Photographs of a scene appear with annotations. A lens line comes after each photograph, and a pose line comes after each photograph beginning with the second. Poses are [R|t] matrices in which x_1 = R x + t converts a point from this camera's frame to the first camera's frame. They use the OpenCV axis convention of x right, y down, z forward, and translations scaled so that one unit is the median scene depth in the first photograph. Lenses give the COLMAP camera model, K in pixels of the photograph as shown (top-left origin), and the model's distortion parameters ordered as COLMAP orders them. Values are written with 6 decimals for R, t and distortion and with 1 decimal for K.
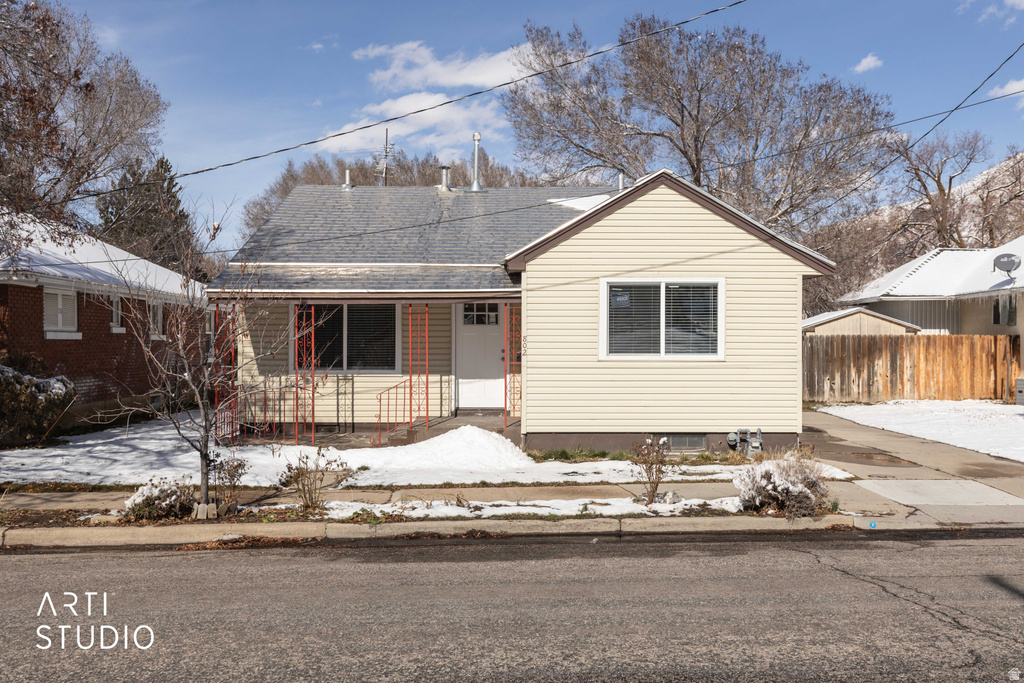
lens RADIAL K [[973.1, 0, 498.9], [0, 973.1, 306.9], [0, 0, 1]] dist [-0.009937, -0.007672]
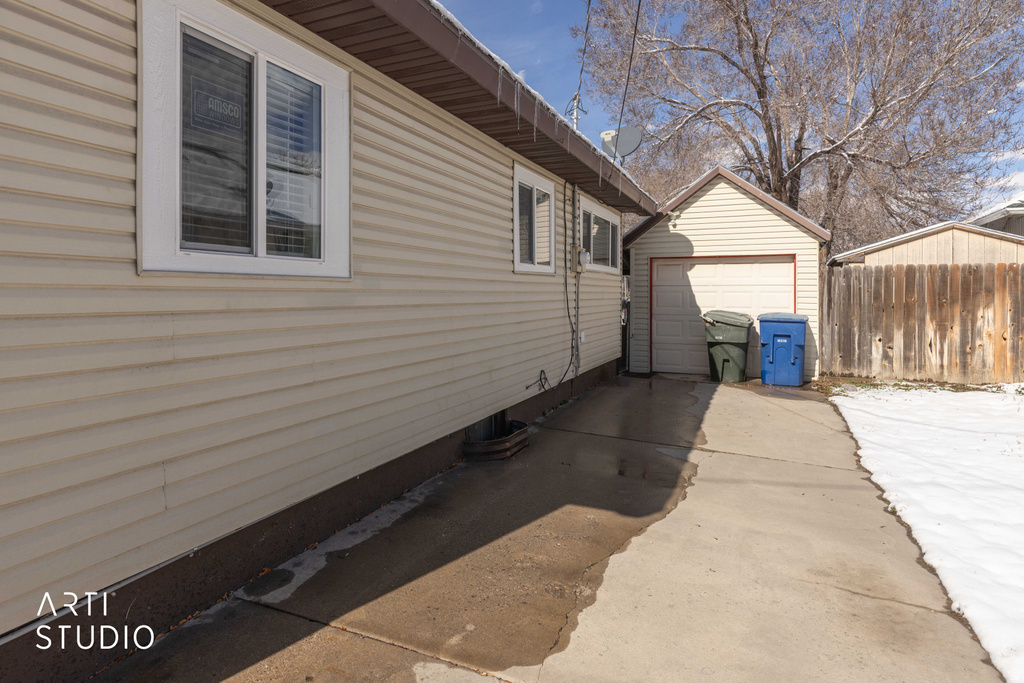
lens RADIAL K [[570.3, 0, 511.8], [0, 570.3, 291.4], [0, 0, 1]] dist [-0.001054, 0.000112]
pose [[0.919618, 0.002965, -0.392802, 0.416843], [0.007601, 0.999650, 0.025339, 0.052979], [0.392739, -0.026288, 0.919274, 0.917671]]
